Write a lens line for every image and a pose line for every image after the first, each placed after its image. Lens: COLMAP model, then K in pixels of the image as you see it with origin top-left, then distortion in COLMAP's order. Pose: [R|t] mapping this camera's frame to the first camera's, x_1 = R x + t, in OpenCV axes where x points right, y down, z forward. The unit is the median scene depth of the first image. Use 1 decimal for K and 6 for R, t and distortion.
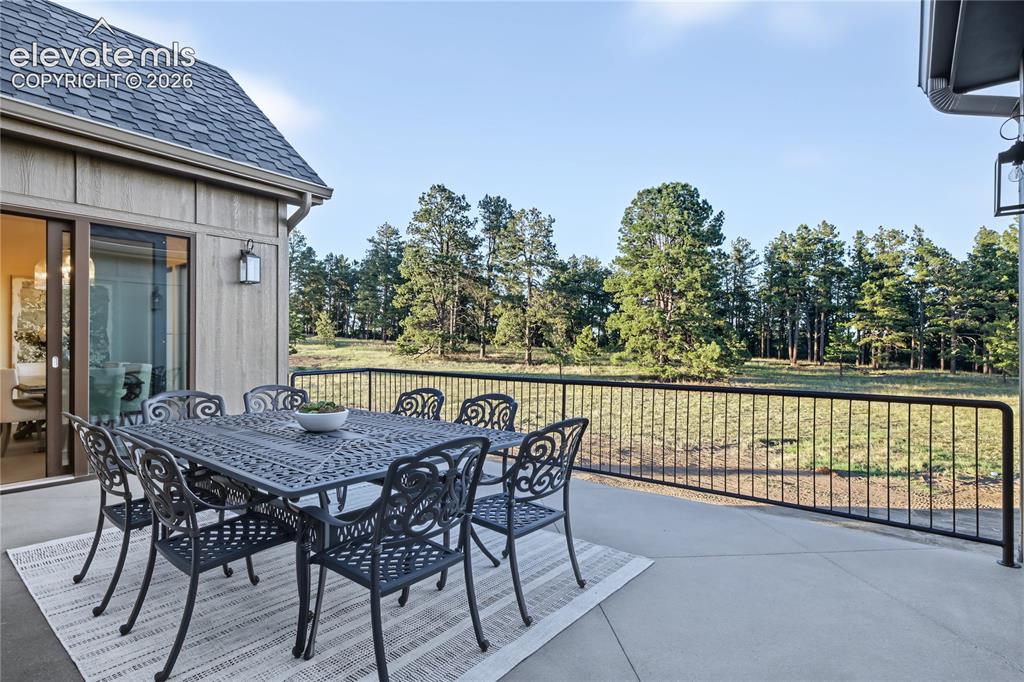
lens RADIAL K [[497.4, 0, 513.7], [0, 497.4, 340.8], [0, 0, 1]] dist [-0.000869, 0.000596]
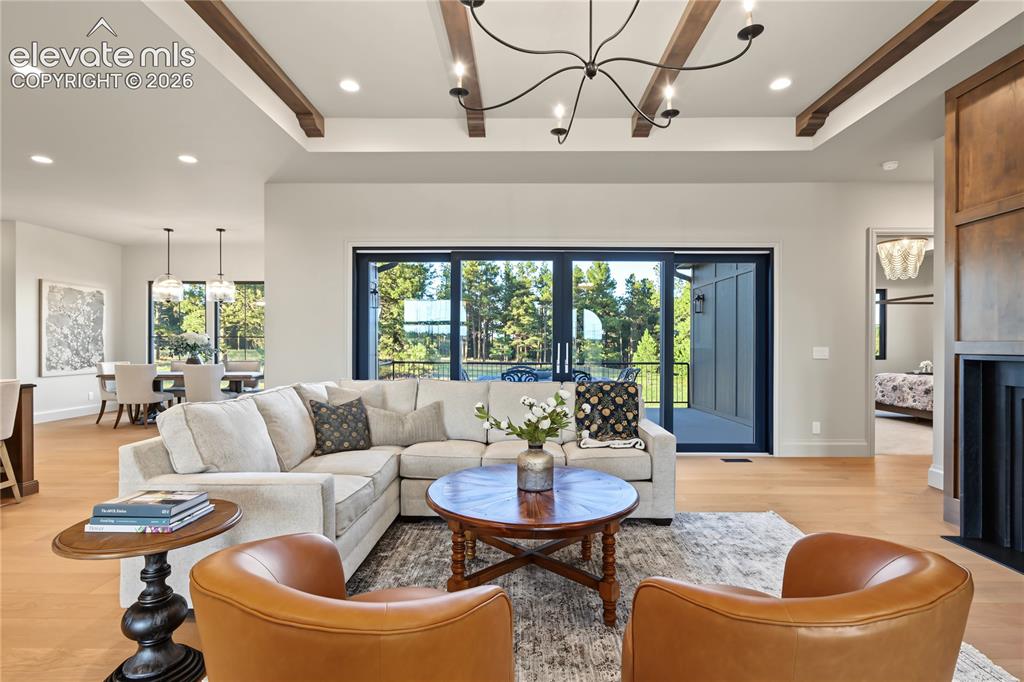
lens RADIAL K [[497.4, 0, 513.7], [0, 497.4, 340.8], [0, 0, 1]] dist [-0.000869, 0.000596]
pose [[0.787169, 0.003095, 0.616730, -0.150246], [-0.001826, 0.999995, -0.002688, -0.000409], [-0.616735, 0.000990, 0.787170, -0.069448]]
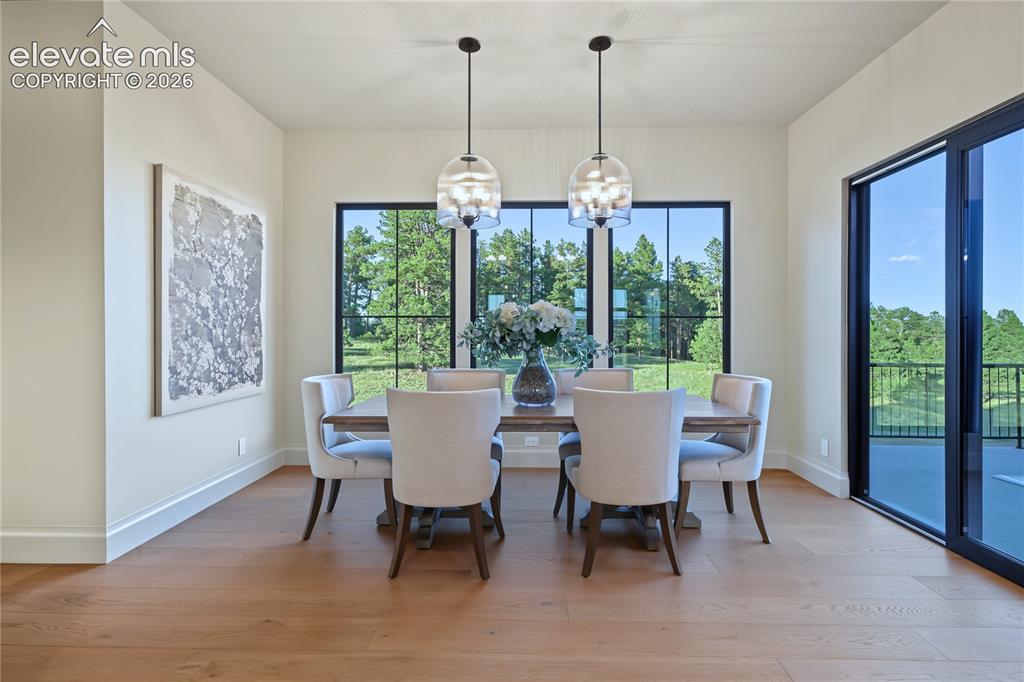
lens RADIAL K [[505.1, 0, 513.6], [0, 505.1, 327.5], [0, 0, 1]] dist [0.019057, 0.000197]
pose [[0.797882, 0.003859, 0.602801, -0.176737], [-0.001342, 0.999988, -0.004626, 0.000251], [-0.602812, 0.002882, 0.797878, 0.086941]]
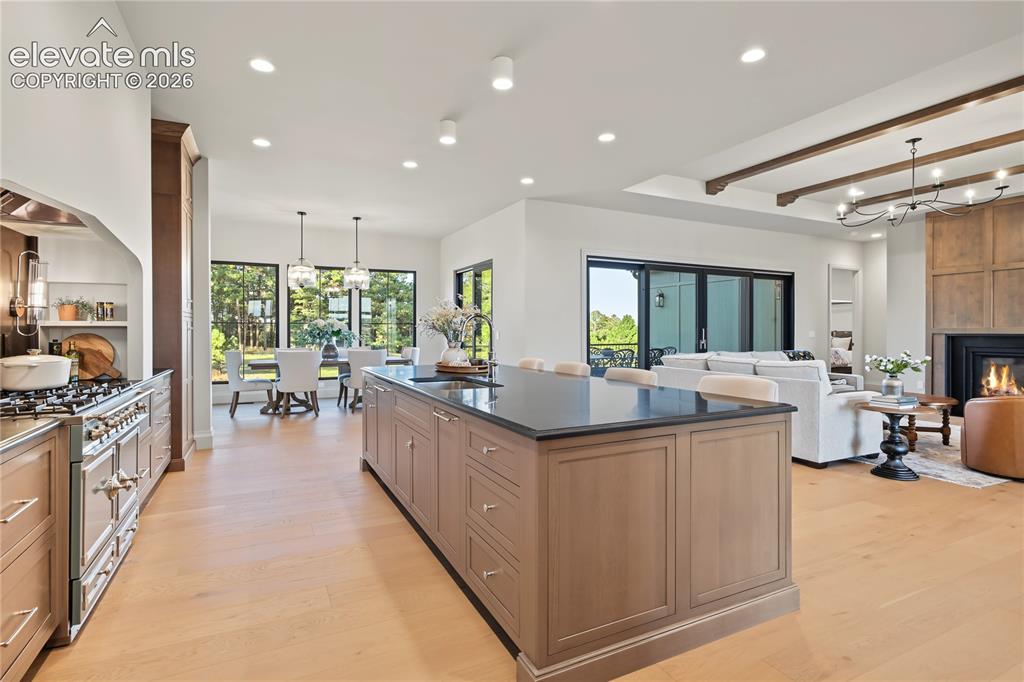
lens RADIAL K [[509.9, 0, 513.7], [0, 509.9, 331.0], [0, 0, 1]] dist [0.000192, 0.000565]
pose [[0.423103, -0.002742, 0.906077, -0.268539], [-0.000837, 0.999994, 0.003417, -0.000091], [-0.906081, -0.002204, 0.423098, 0.005768]]
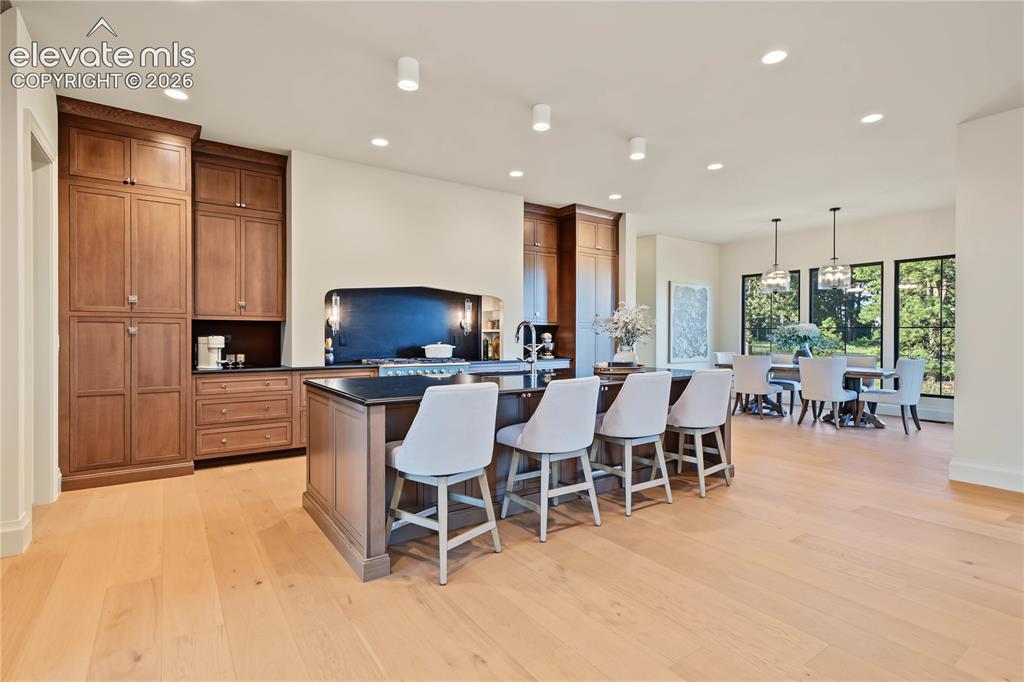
lens RADIAL K [[497.4, 0, 513.7], [0, 497.4, 340.8], [0, 0, 1]] dist [-0.000869, 0.000596]
pose [[0.958625, 0.006262, -0.284603, -0.176779], [-0.001981, 0.999881, 0.015327, -0.000252], [0.284665, -0.014129, 0.958523, -0.047903]]
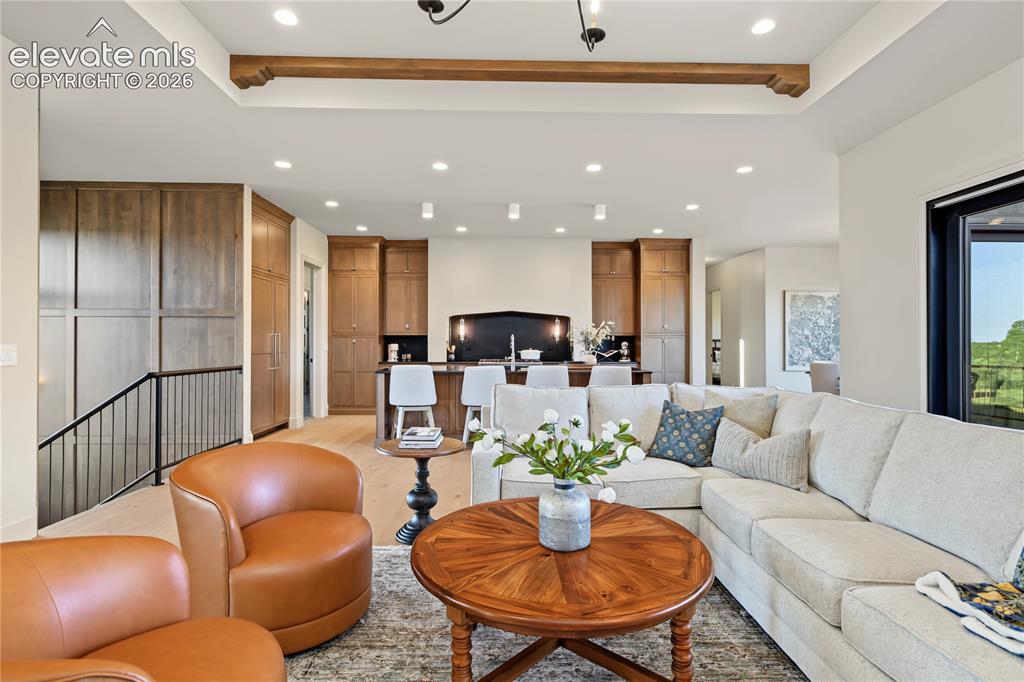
lens RADIAL K [[497.4, 0, 513.7], [0, 497.4, 340.8], [0, 0, 1]] dist [-0.000869, 0.000596]
pose [[0.643356, -0.002367, -0.765564, -0.084516], [0.000894, 0.999997, -0.002341, -0.000247], [0.765567, 0.000822, 0.643356, -0.055471]]
